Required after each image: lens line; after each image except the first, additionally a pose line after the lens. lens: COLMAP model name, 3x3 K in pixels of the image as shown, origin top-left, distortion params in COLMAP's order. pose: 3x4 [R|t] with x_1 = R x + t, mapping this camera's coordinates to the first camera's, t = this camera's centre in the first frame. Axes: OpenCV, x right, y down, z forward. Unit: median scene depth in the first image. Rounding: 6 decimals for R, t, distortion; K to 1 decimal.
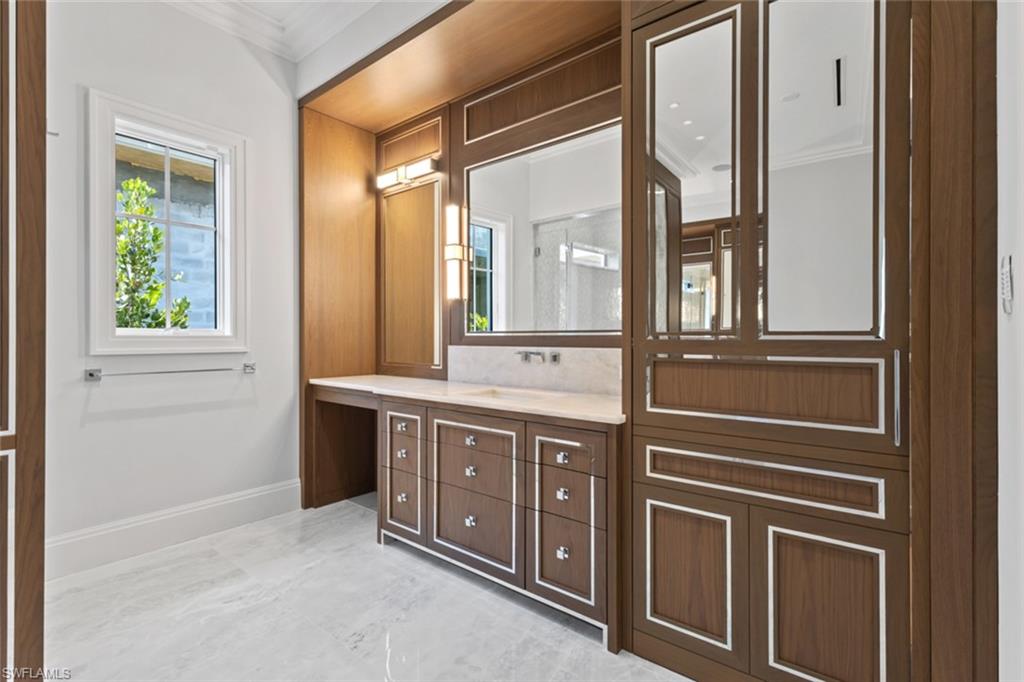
lens RADIAL K [[476.5, 0, 513.3], [0, 476.5, 338.8], [0, 0, 1]] dist [0.008988, -0.001039]
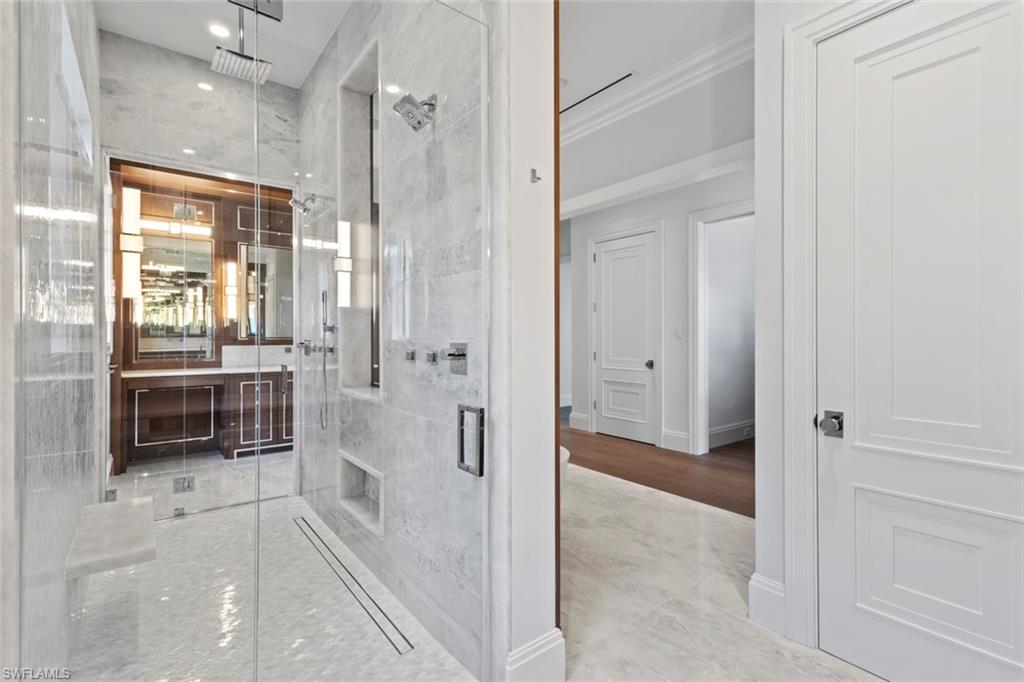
lens RADIAL K [[476.5, 0, 513.3], [0, 476.5, 338.8], [0, 0, 1]] dist [0.008988, -0.001039]
pose [[0.225431, -0.004333, 0.974250, -1.551785], [0.001533, 0.999990, 0.004093, -0.016102], [-0.974258, 0.000570, 0.225435, -0.351409]]
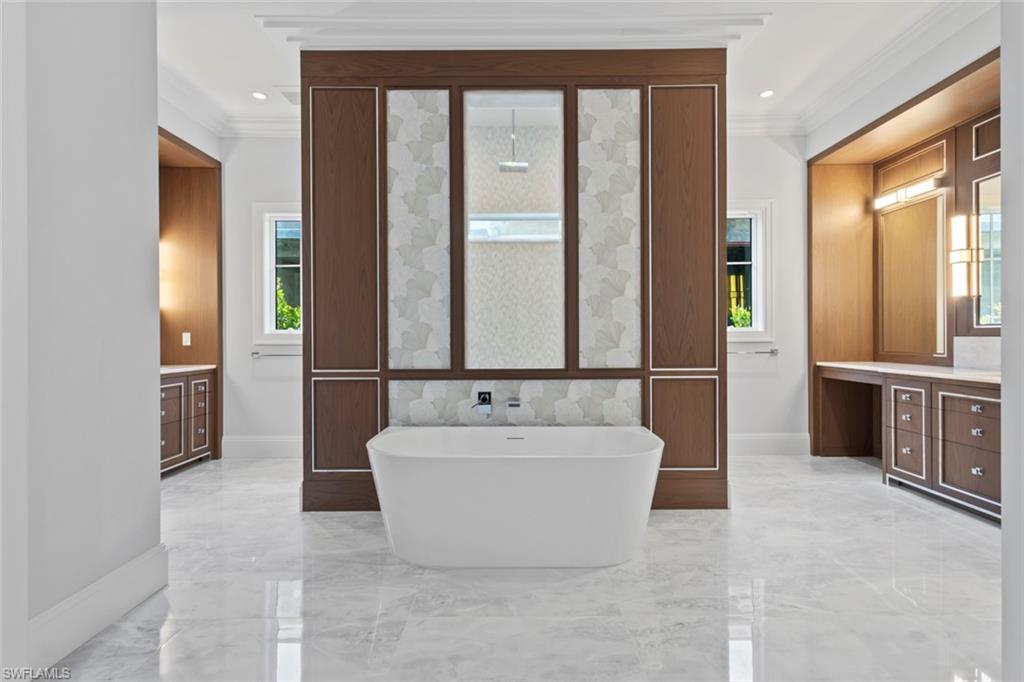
lens RADIAL K [[476.5, 0, 513.3], [0, 476.5, 338.8], [0, 0, 1]] dist [0.008988, -0.001039]
pose [[0.635282, -0.001418, -0.772279, 0.085804], [0.005688, 0.999980, 0.002842, 0.009888], [0.772259, -0.006198, 0.635277, -0.580915]]
